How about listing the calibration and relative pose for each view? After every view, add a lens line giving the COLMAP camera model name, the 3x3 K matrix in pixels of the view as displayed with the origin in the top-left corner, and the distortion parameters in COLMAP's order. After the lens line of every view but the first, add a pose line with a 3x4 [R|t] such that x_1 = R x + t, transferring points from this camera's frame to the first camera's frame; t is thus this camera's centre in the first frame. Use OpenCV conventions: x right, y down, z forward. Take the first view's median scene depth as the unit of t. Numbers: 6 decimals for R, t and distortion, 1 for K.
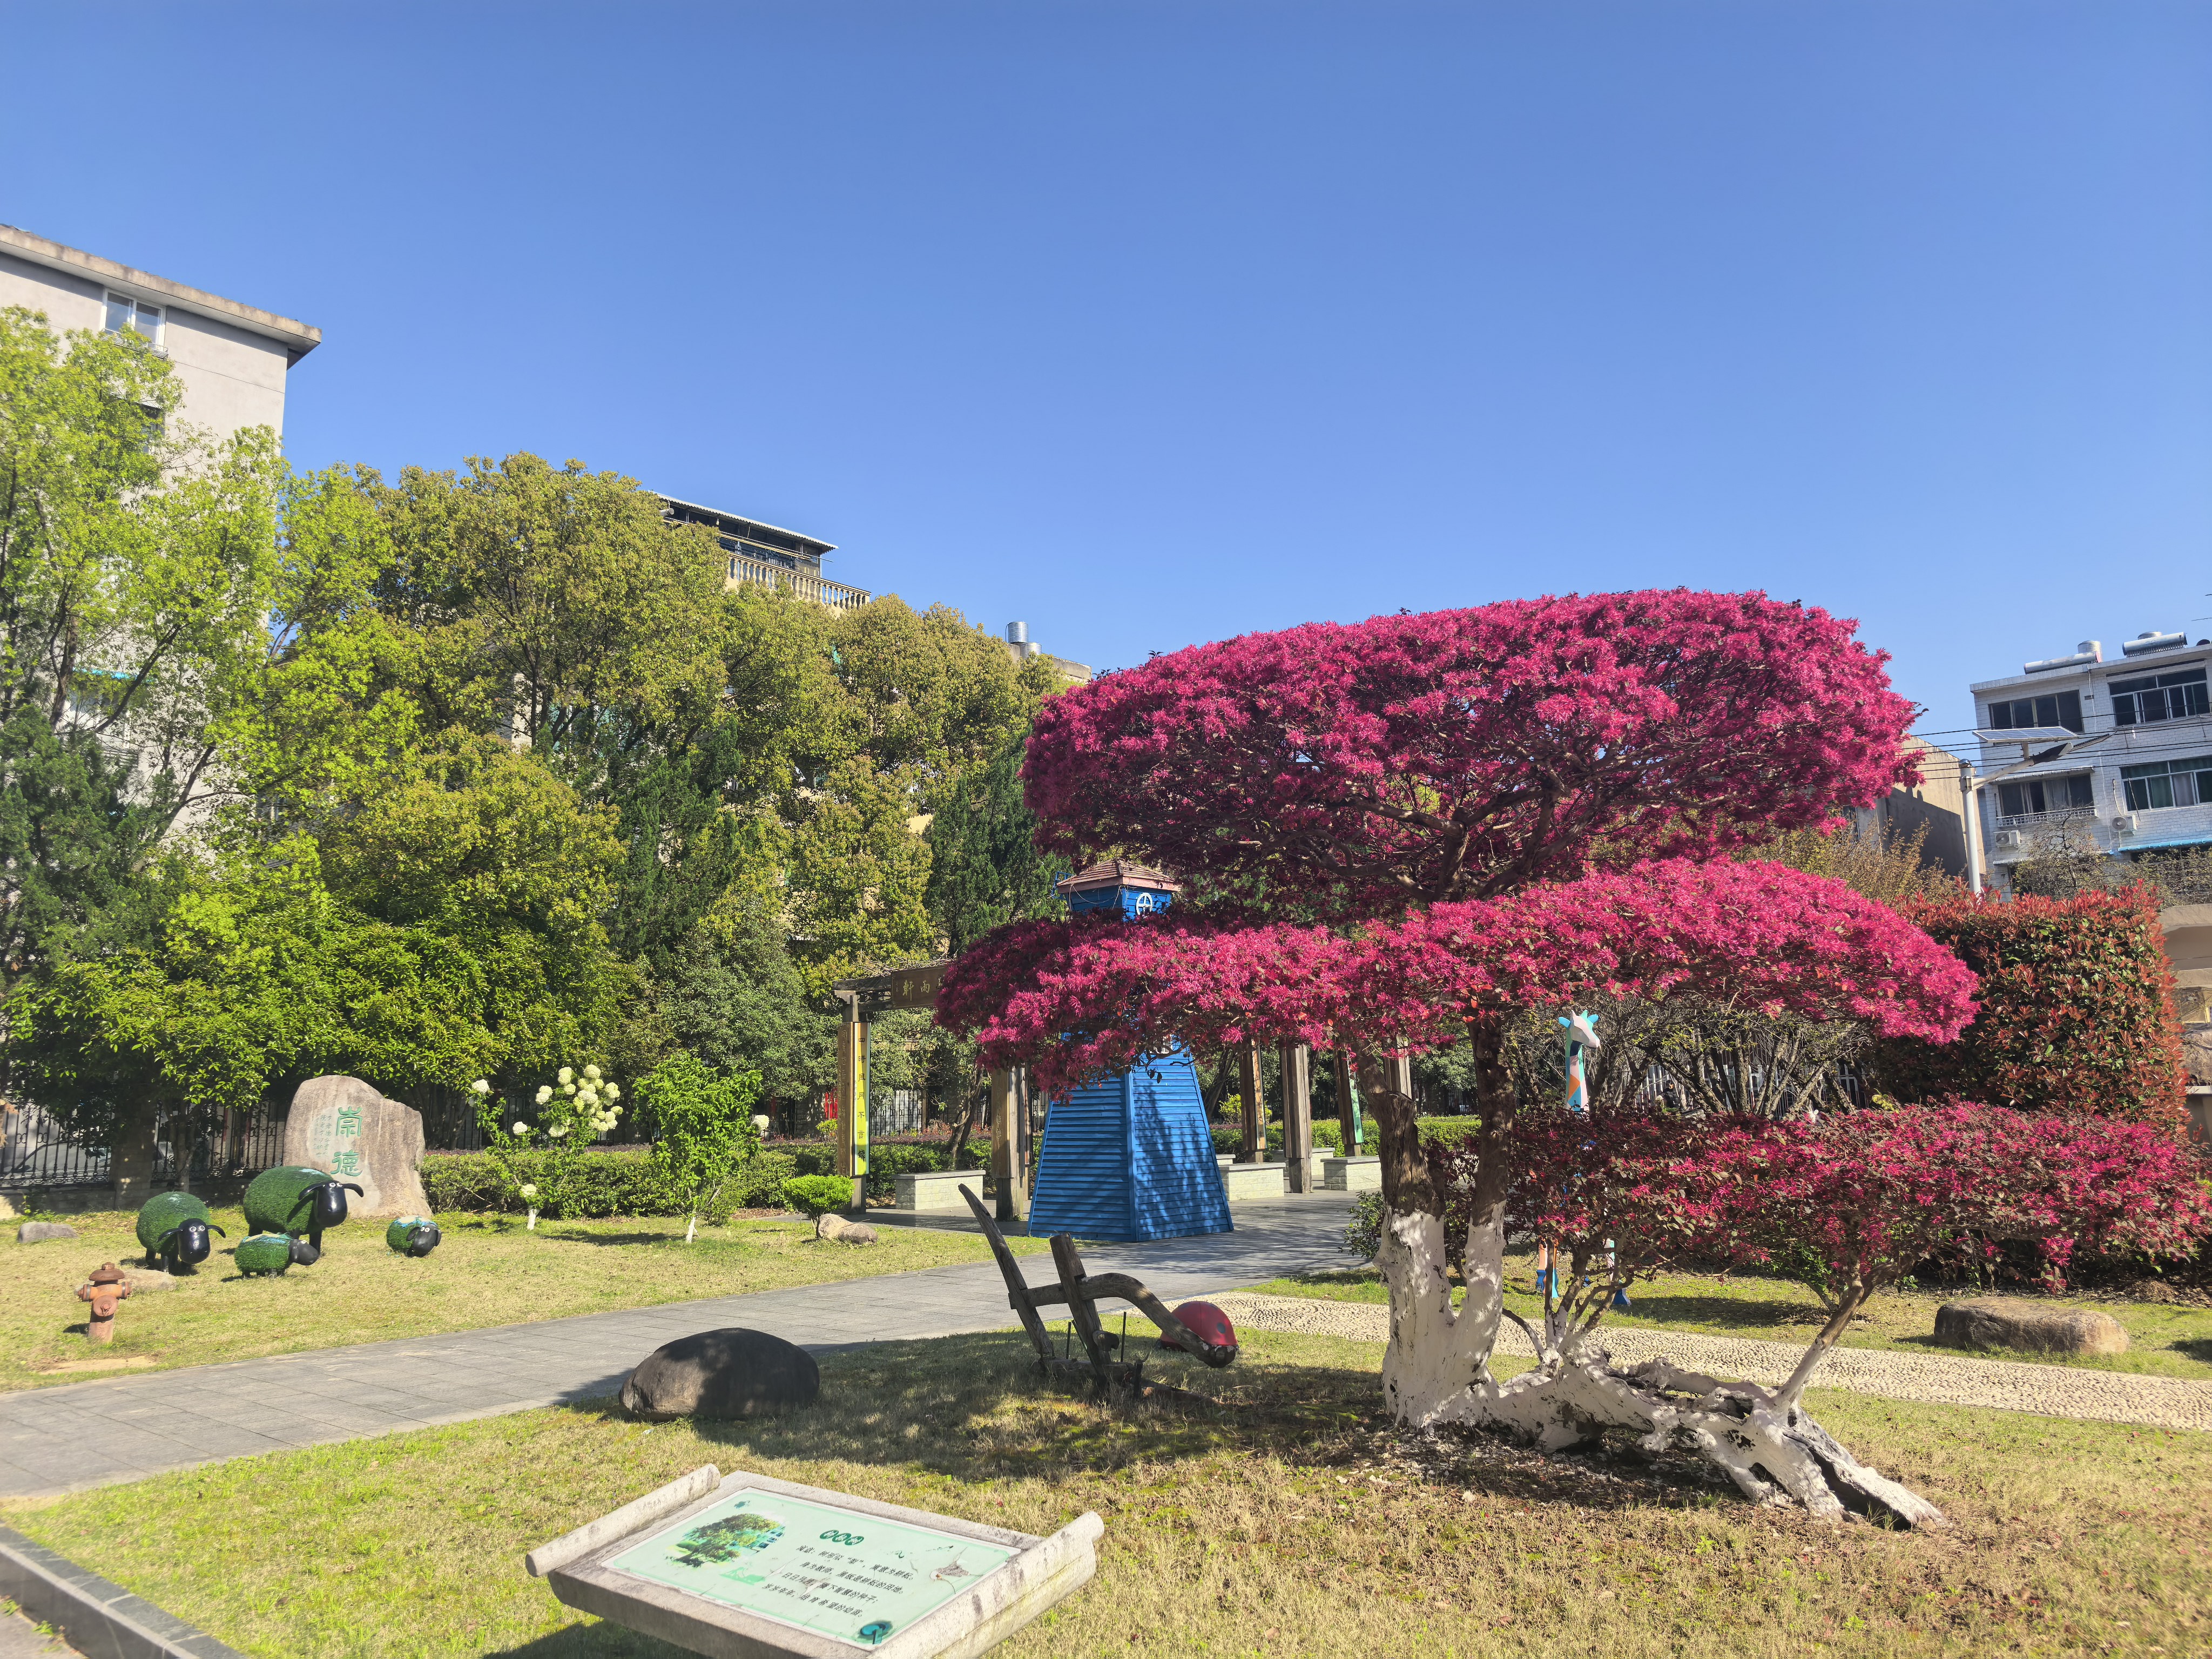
lens RADIAL K [[1610.0, 0, 1116.6], [0, 1610.0, 824.2], [0, 0, 1]] dist [-0.001667, 0.004919]
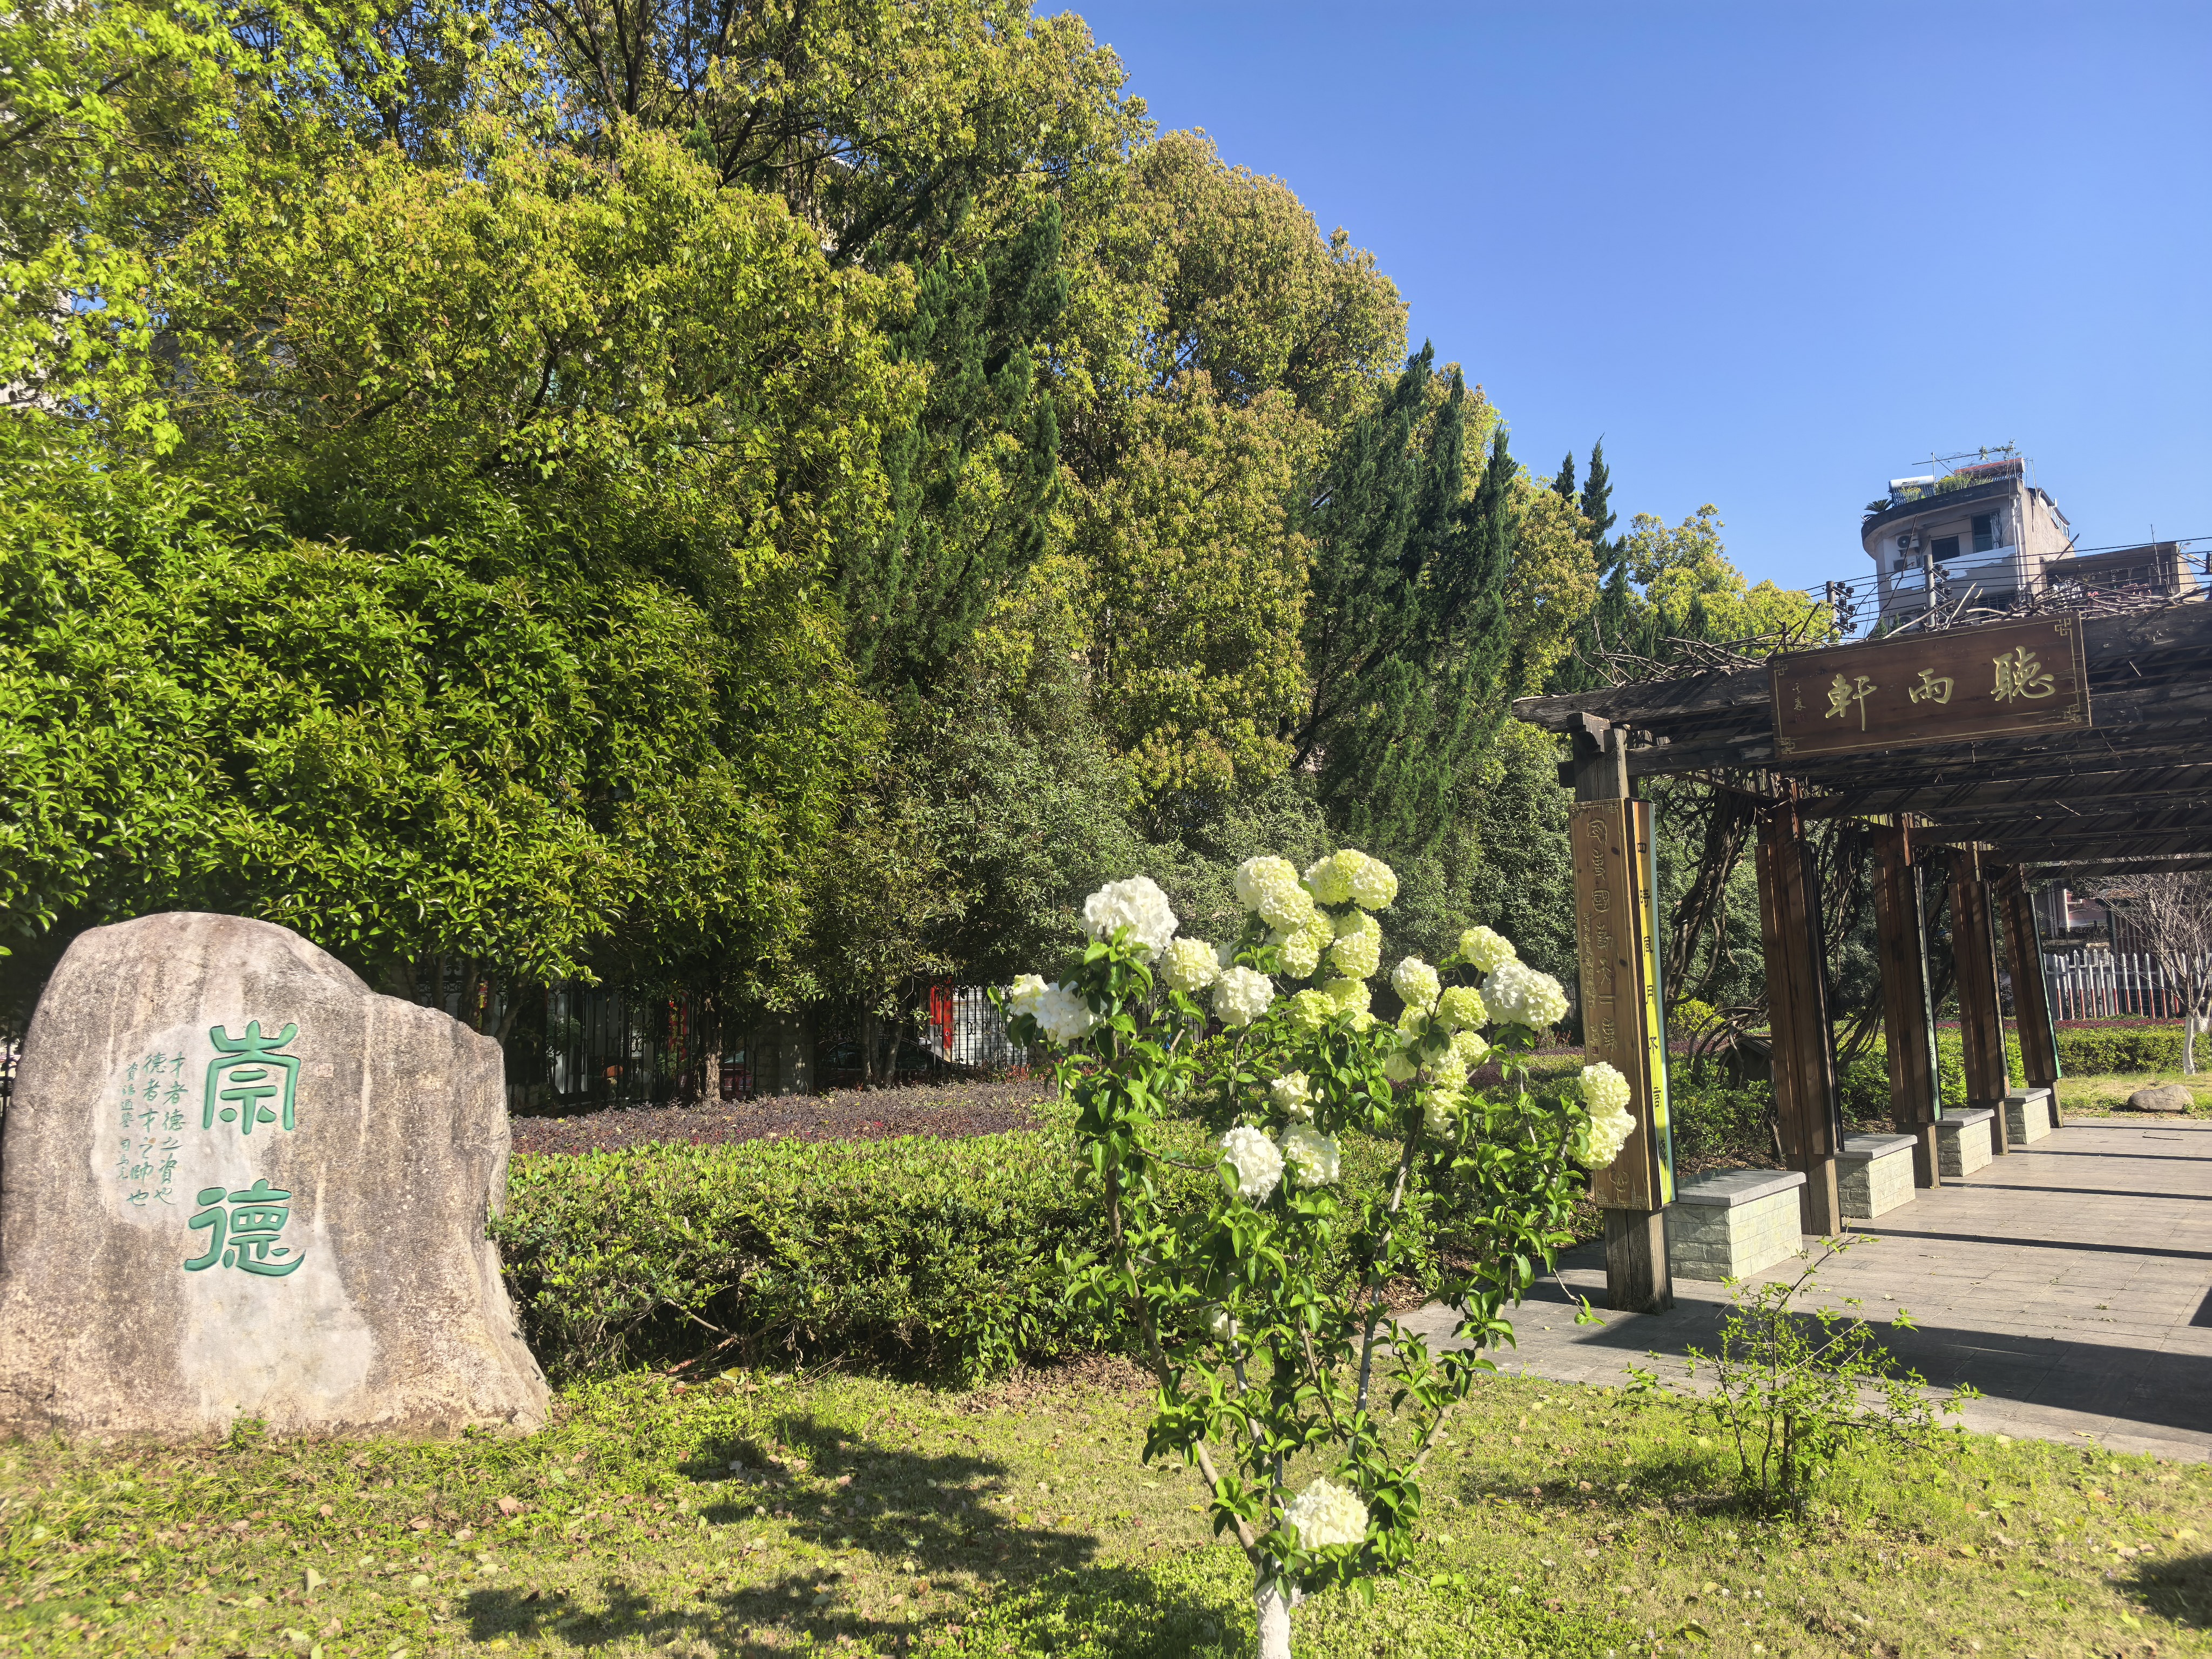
lens RADIAL K [[1610.0, 0, 1092.6], [0, 1610.0, 826.6], [0, 0, 1]] dist [-0.001667, 0.004919]
pose [[0.998954, 0.010545, 0.044488, -0.292047], [-0.013353, 0.997904, 0.063315, 0.103689], [-0.043727, -0.063843, 0.997002, 0.610036]]
